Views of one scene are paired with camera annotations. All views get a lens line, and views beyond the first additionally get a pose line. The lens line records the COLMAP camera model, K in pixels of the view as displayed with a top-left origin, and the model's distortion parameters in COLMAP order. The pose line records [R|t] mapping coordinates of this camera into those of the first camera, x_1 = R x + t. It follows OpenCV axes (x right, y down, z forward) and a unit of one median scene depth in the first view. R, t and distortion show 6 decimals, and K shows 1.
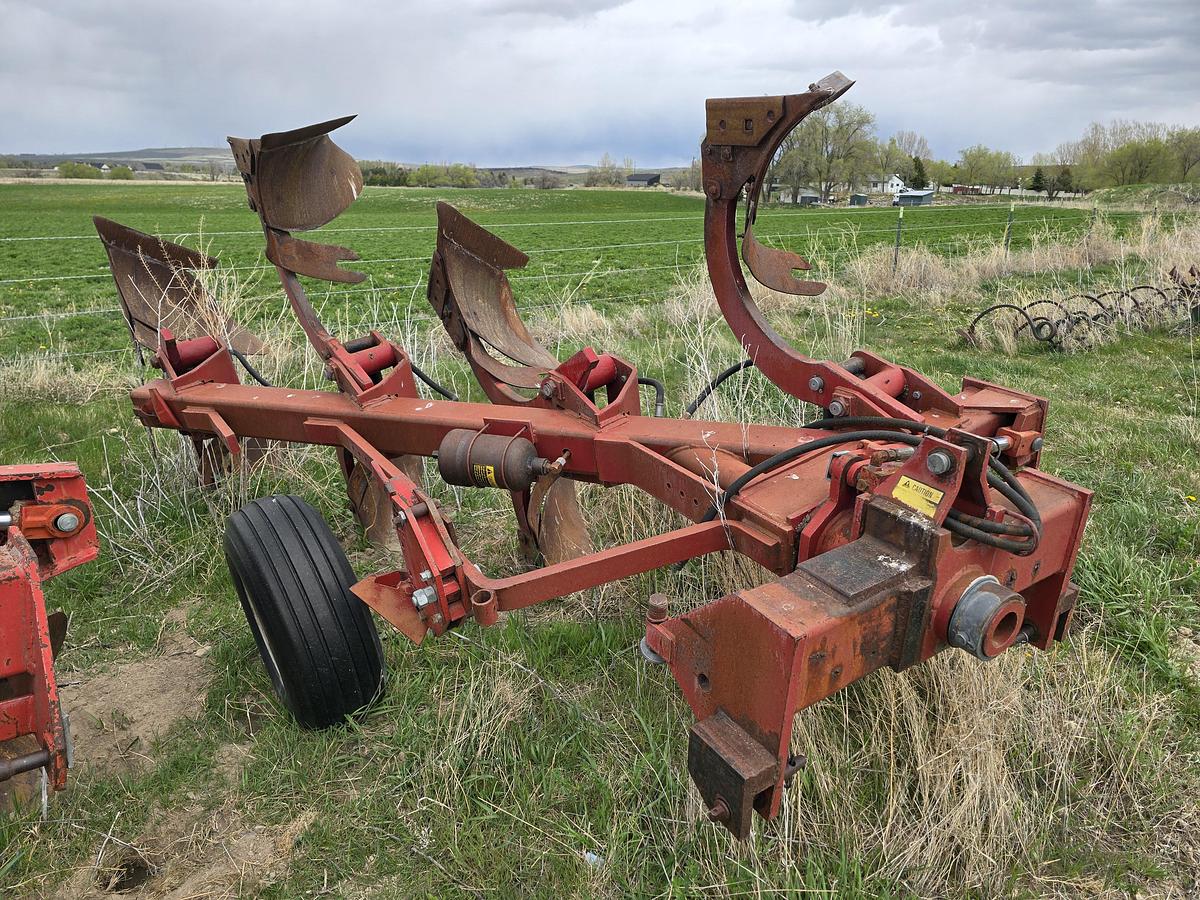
lens RADIAL K [[783.1, 0, 600.4], [0, 783.1, 439.1], [0, 0, 1]] dist [0.055977, -0.039303]
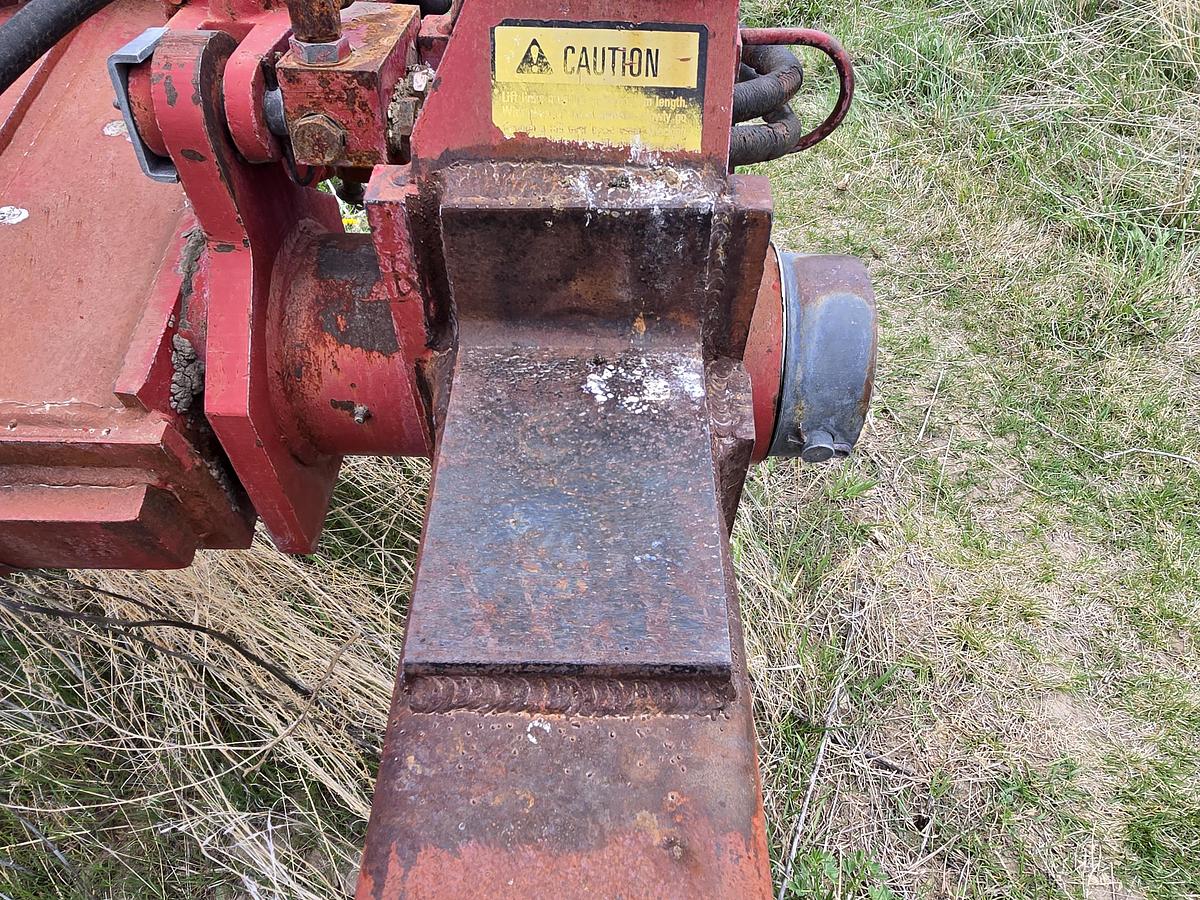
lens RADIAL K [[783.1, 0, 600.4], [0, 783.1, 439.1], [0, 0, 1]] dist [0.055977, -0.039303]
pose [[0.562001, -0.621250, 0.546080, 0.199845], [0.304400, 0.769215, 0.561826, 0.018077], [-0.769088, -0.149520, 0.621408, 0.818727]]
